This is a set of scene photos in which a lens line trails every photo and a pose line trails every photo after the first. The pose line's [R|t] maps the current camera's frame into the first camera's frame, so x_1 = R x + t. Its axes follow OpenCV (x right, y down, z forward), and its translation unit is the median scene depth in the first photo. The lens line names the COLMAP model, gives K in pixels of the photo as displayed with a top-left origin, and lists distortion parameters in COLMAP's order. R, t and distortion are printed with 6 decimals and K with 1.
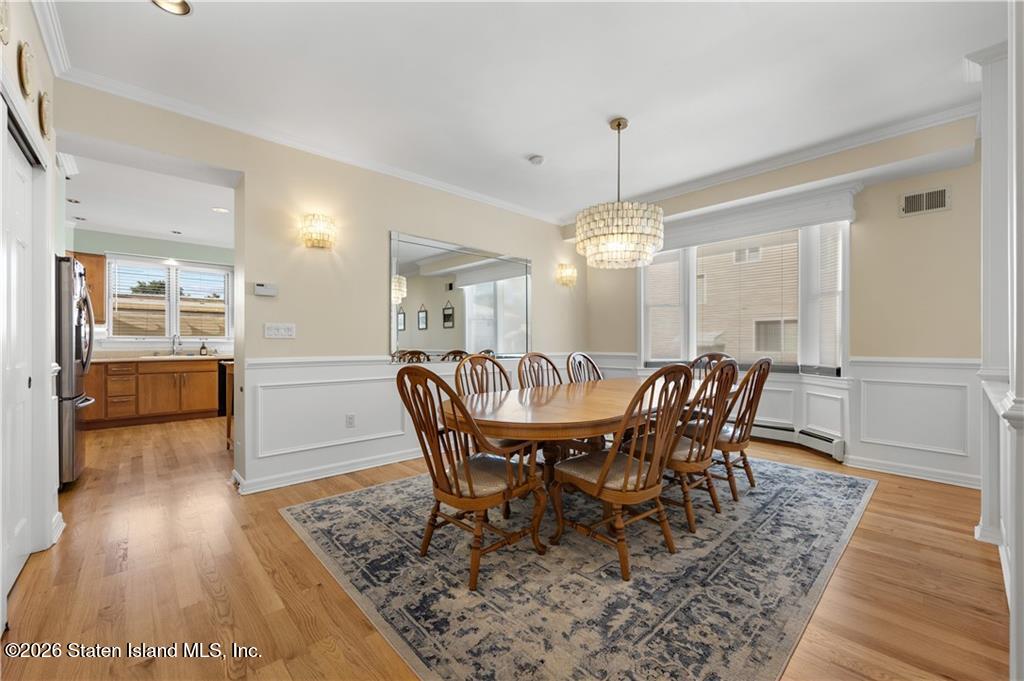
lens RADIAL K [[397.6, 0, 508.1], [0, 397.6, 341.1], [0, 0, 1]] dist [-0.010184, -0.000033]
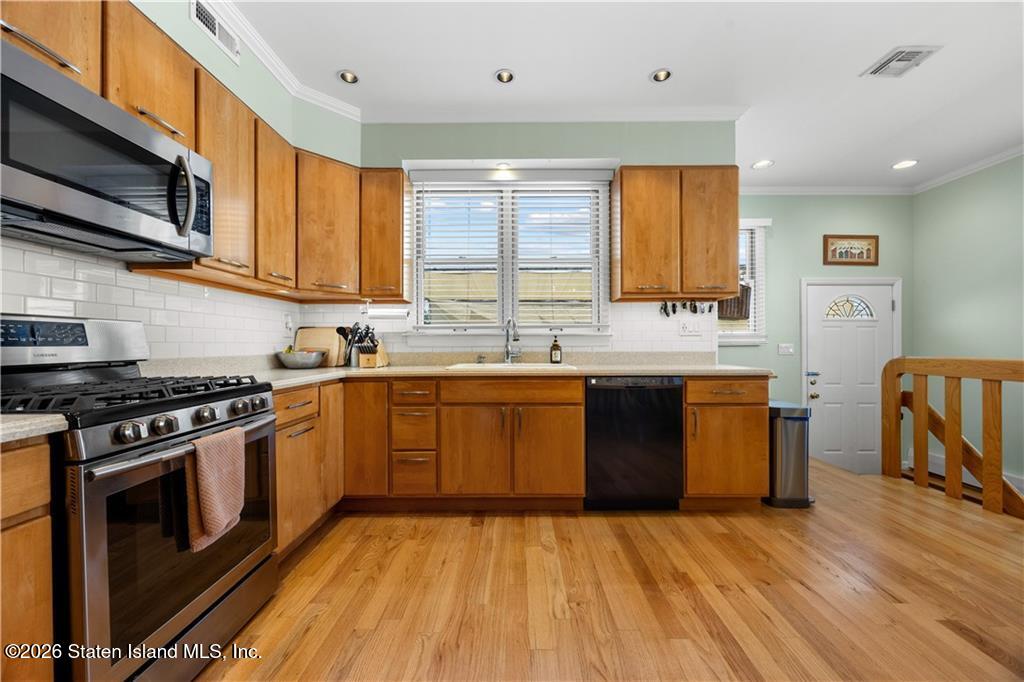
lens RADIAL K [[397.6, 0, 514.2], [0, 397.6, 342.1], [0, 0, 1]] dist [-0.010184, -0.000033]
pose [[0.726884, 0.000546, -0.686760, -0.558851], [0.002854, 0.999989, 0.003815, 0.010391], [0.686755, -0.004733, 0.726874, 0.721344]]
